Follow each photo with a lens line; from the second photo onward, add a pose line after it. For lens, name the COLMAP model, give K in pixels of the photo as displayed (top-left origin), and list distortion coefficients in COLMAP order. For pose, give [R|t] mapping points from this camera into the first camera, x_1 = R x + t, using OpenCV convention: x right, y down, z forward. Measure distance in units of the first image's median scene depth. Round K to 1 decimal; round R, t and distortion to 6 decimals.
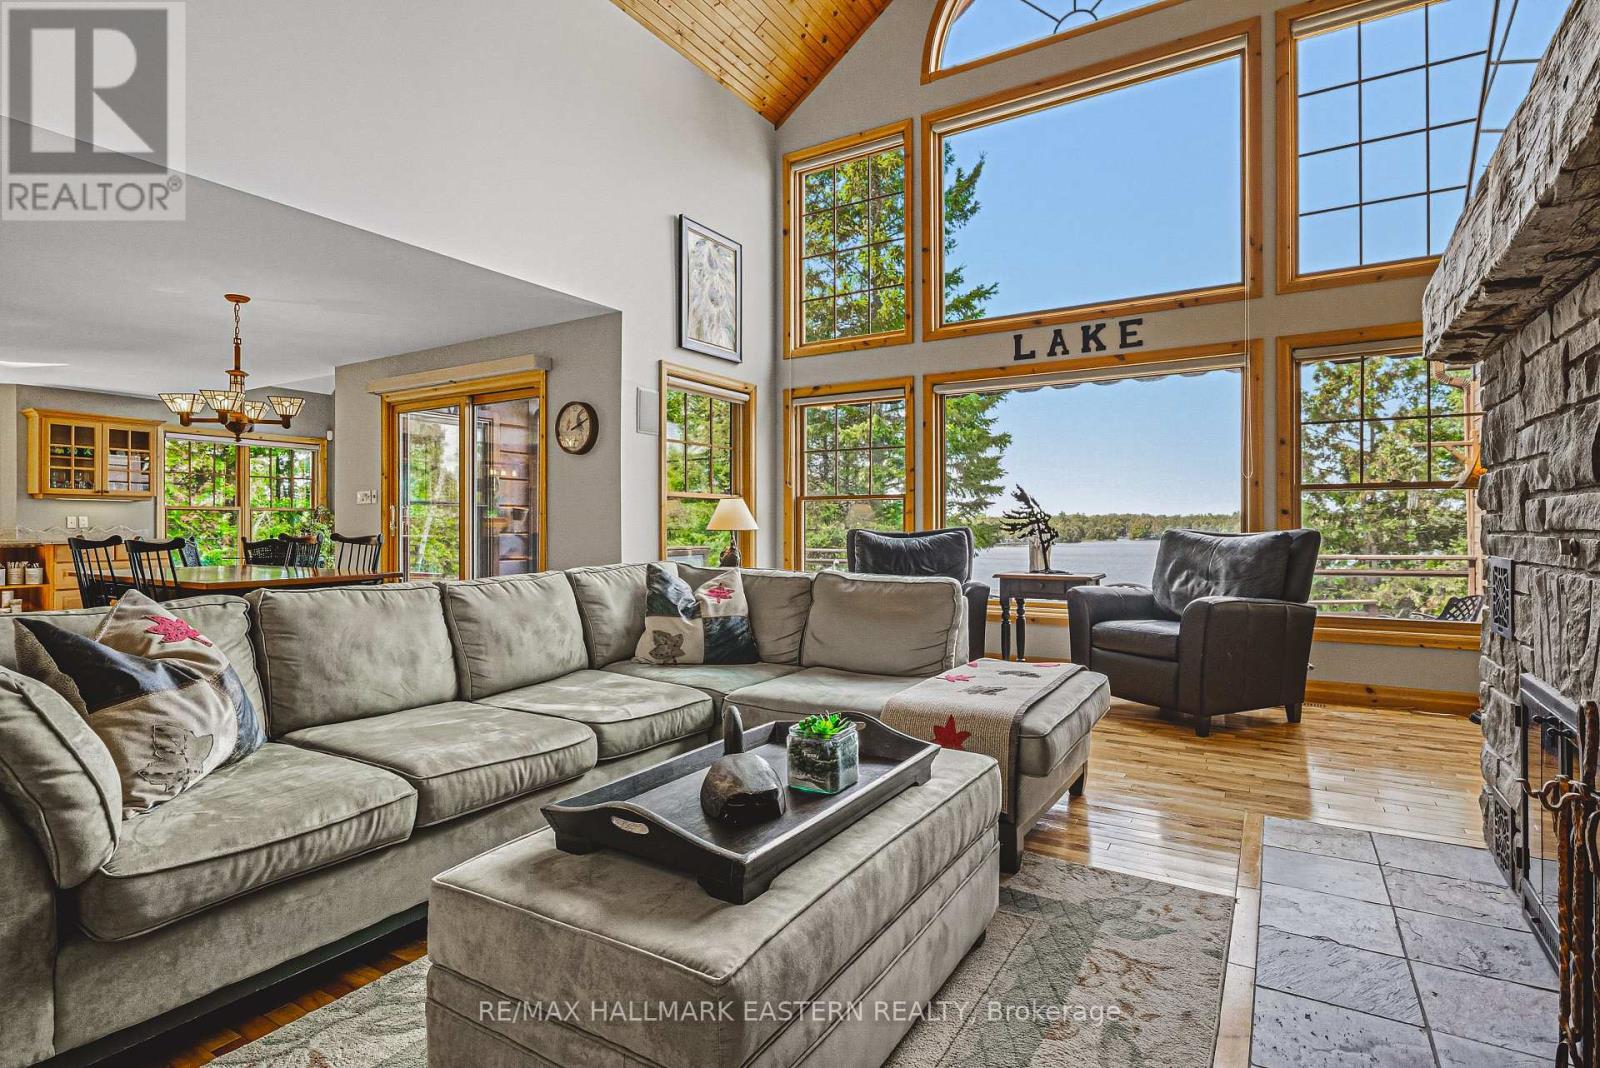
lens RADIAL K [[819.4, 0, 795.7], [0, 819.4, 529.8], [0, 0, 1]] dist [-0.004218, -0.000788]
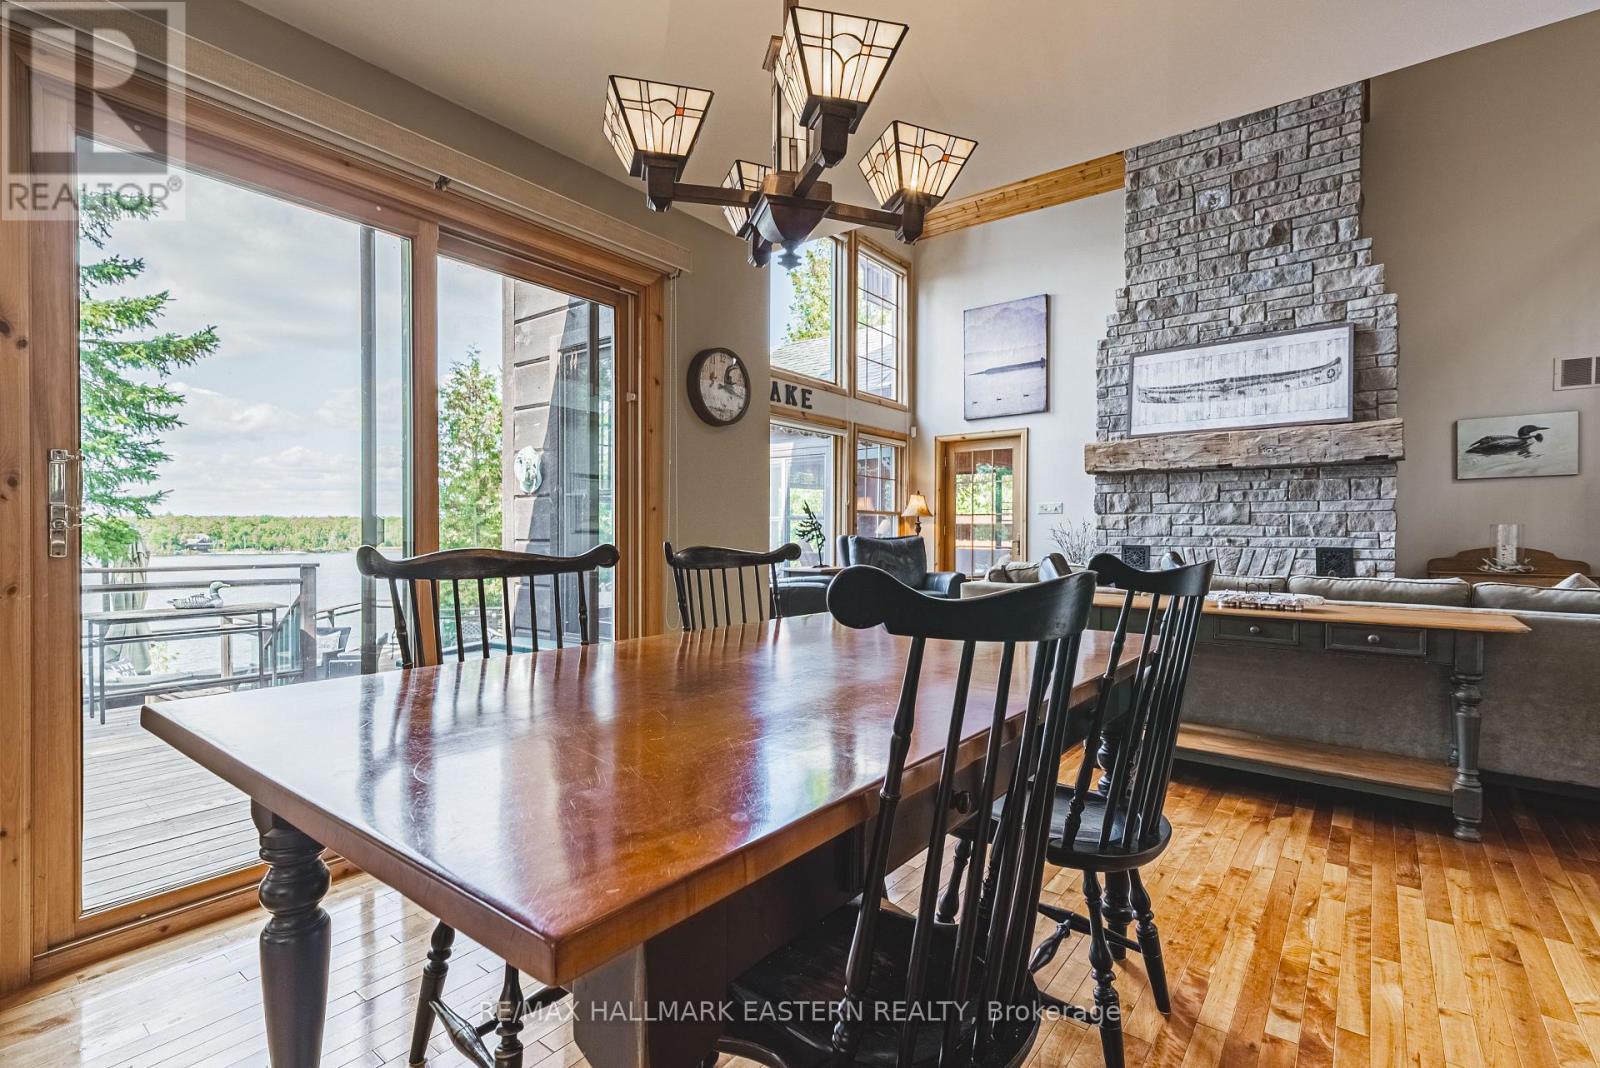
lens RADIAL K [[732.7, 0, 796.2], [0, 732.7, 536.6], [0, 0, 1]] dist [0.015117, 0.000513]
pose [[0.128359, -0.003021, 0.991723, -0.875806], [0.000744, 0.999995, 0.002950, -0.001641], [-0.991728, 0.000359, 0.128360, 0.858072]]
